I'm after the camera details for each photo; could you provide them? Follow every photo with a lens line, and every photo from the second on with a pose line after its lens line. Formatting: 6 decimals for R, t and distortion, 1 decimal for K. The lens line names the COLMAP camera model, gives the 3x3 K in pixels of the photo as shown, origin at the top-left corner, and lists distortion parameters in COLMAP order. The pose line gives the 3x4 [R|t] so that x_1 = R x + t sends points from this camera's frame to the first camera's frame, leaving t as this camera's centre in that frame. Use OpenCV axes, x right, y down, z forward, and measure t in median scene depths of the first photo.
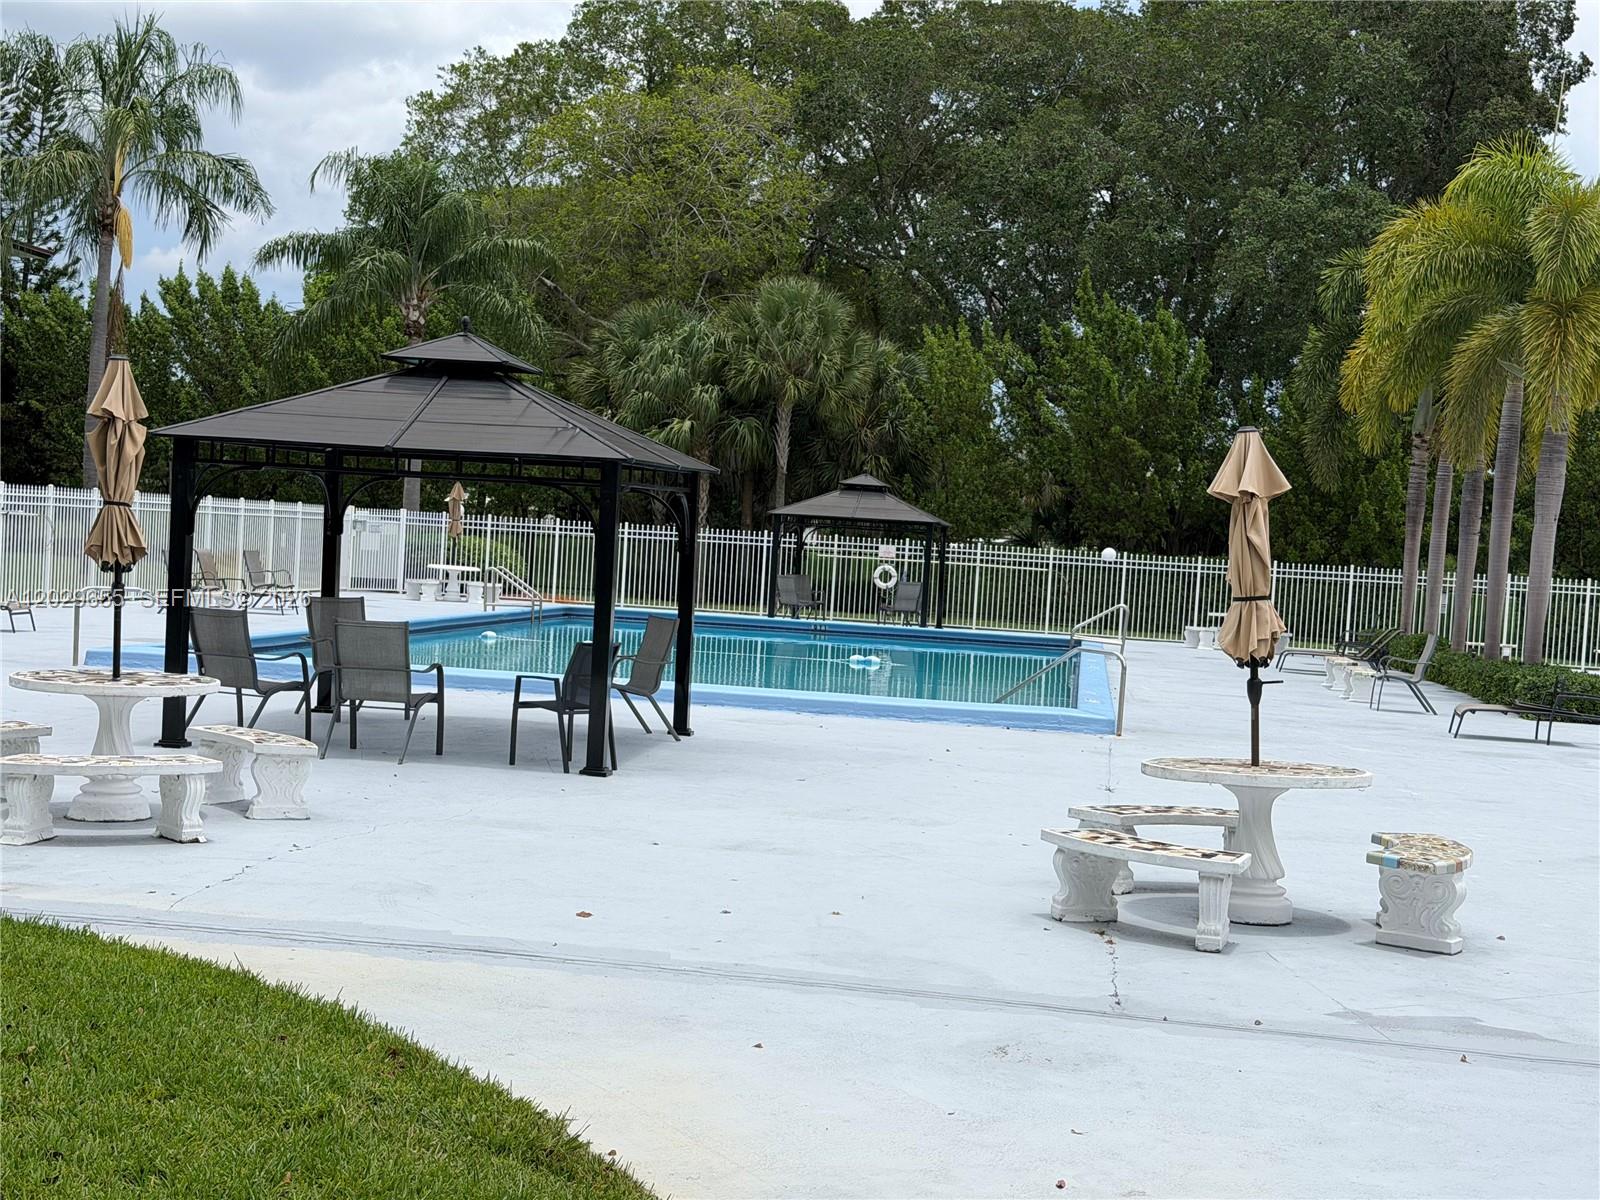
lens RADIAL K [[2238.2, 0, 800.0], [0, 2238.2, 601.0], [0, 0, 1]] dist [-0.006596, 0.000000]
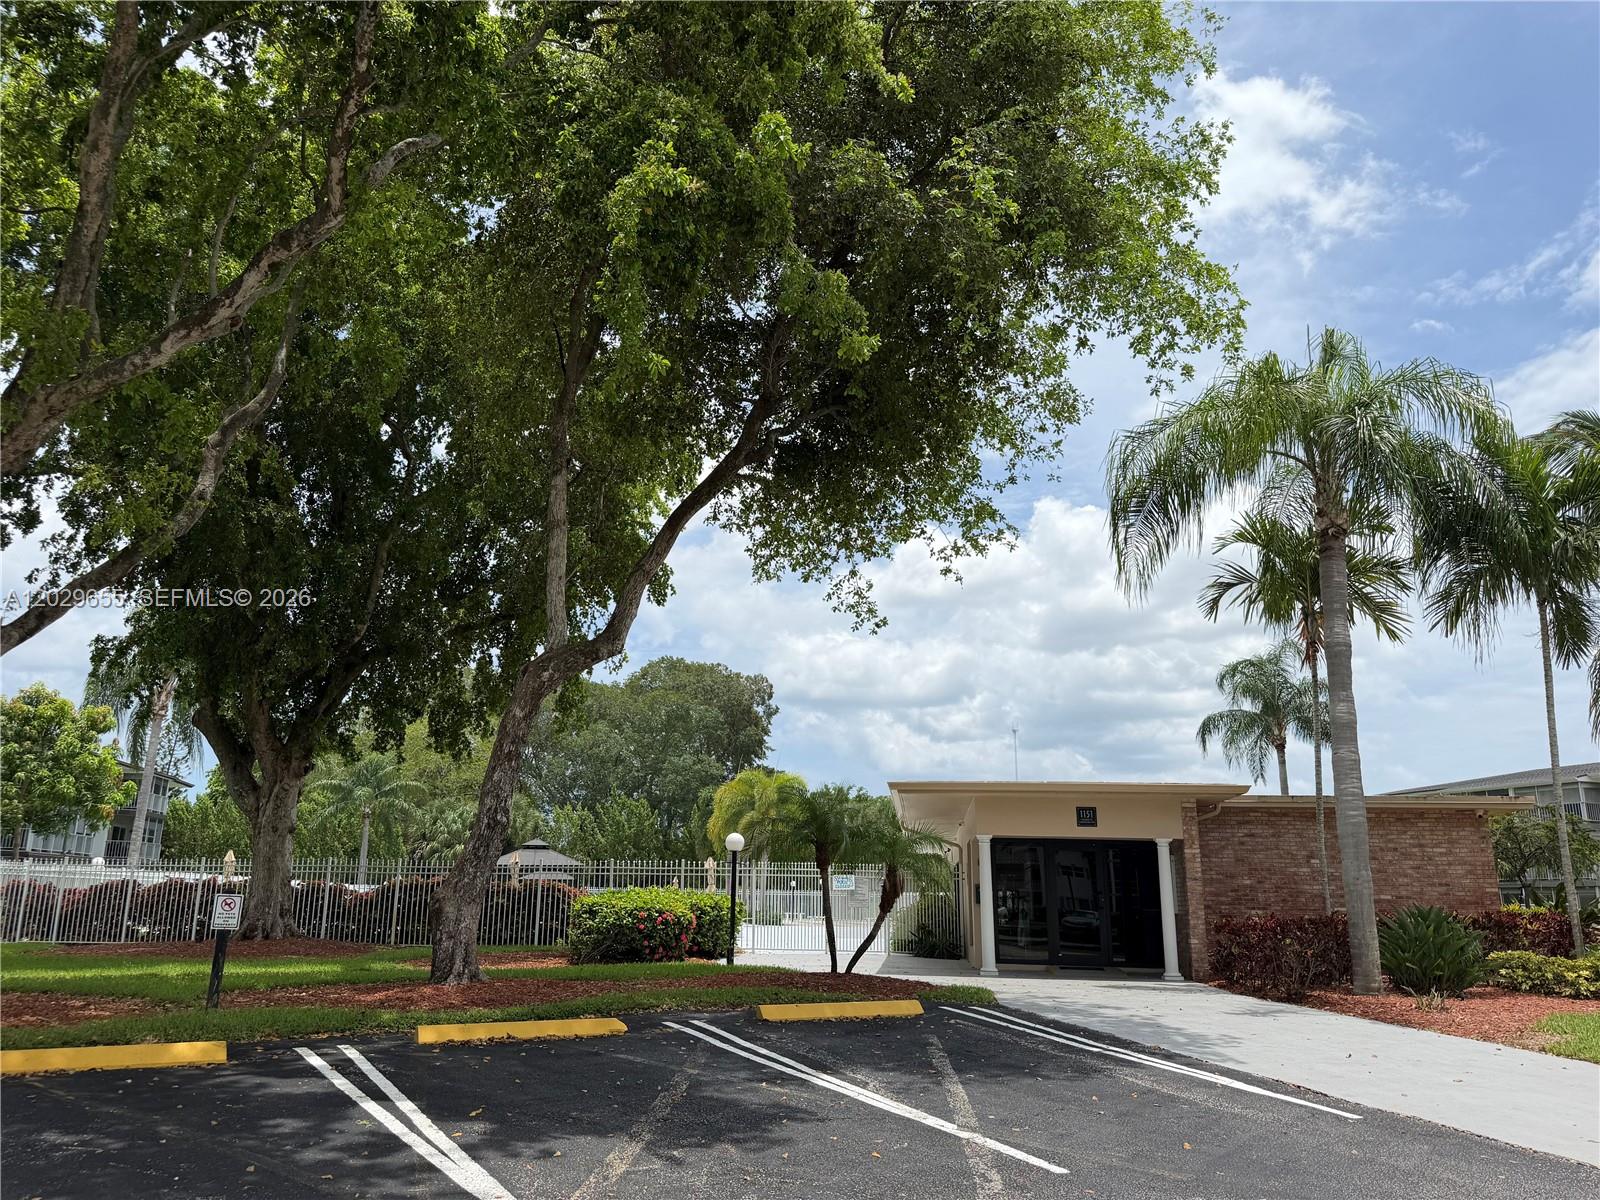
lens RADIAL K [[1130.6, 0, 798.5], [0, 1130.6, 602.6], [0, 0, 1]] dist [0.053098, -0.067541]
pose [[0.944374, 0.027161, 0.327749, -0.126015], [0.060543, 0.965193, -0.254435, 0.009341], [-0.323252, 0.260124, 0.909859, -0.440079]]
